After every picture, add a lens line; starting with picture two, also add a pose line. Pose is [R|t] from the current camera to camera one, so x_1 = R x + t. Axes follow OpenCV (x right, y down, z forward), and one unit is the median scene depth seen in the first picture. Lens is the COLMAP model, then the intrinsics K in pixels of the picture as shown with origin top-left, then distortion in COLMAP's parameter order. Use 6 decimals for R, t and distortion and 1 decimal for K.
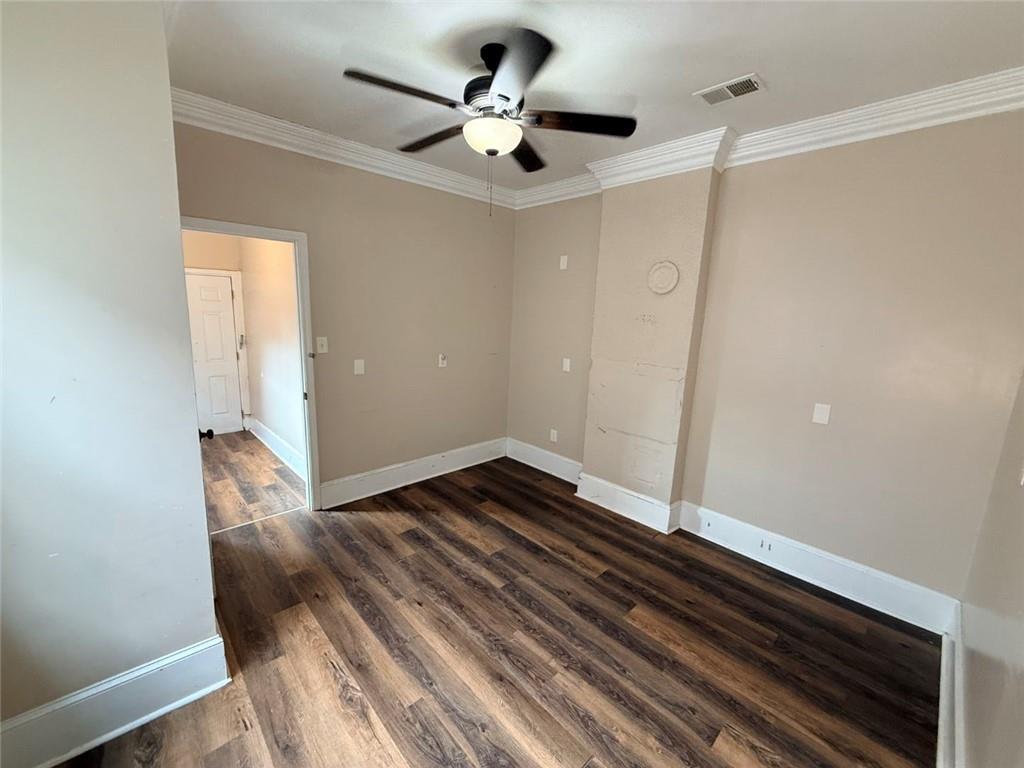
lens RADIAL K [[408.4, 0, 509.3], [0, 408.4, 384.3], [0, 0, 1]] dist [0.001461, -0.000157]
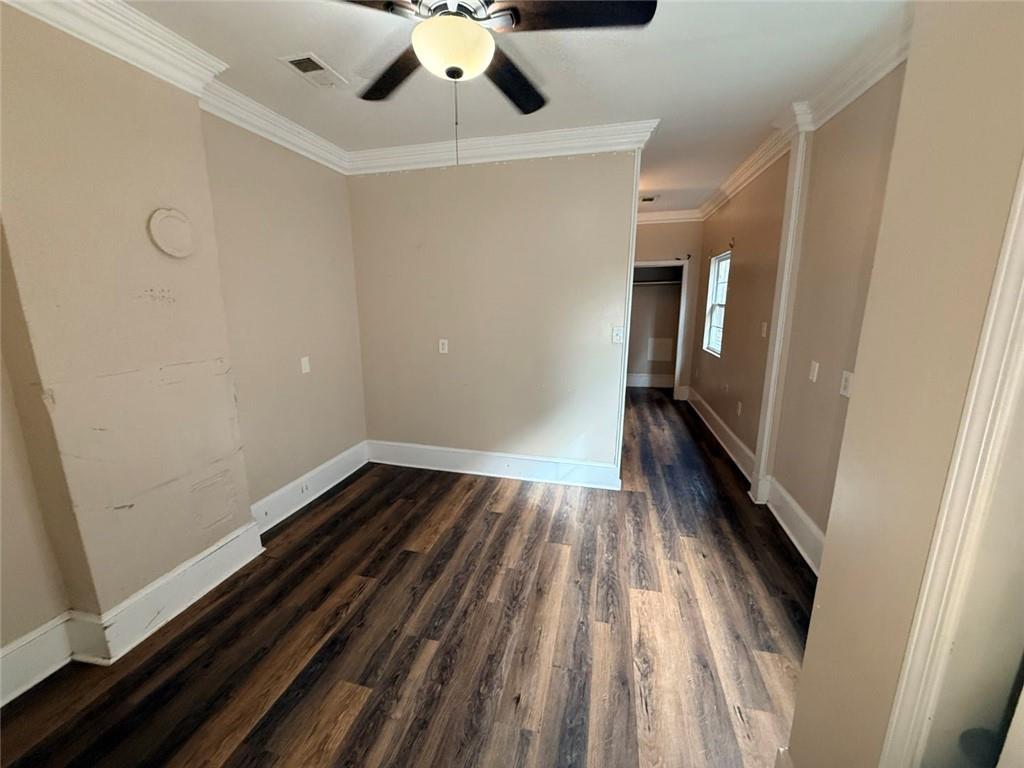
lens RADIAL K [[408.4, 0, 509.3], [0, 408.4, 384.3], [0, 0, 1]] dist [0.001461, -0.000157]
pose [[-0.536279, -0.217776, 0.815462, -0.710250], [0.126886, 0.934360, 0.332974, -0.244090], [-0.834449, 0.282038, -0.473444, 1.244389]]
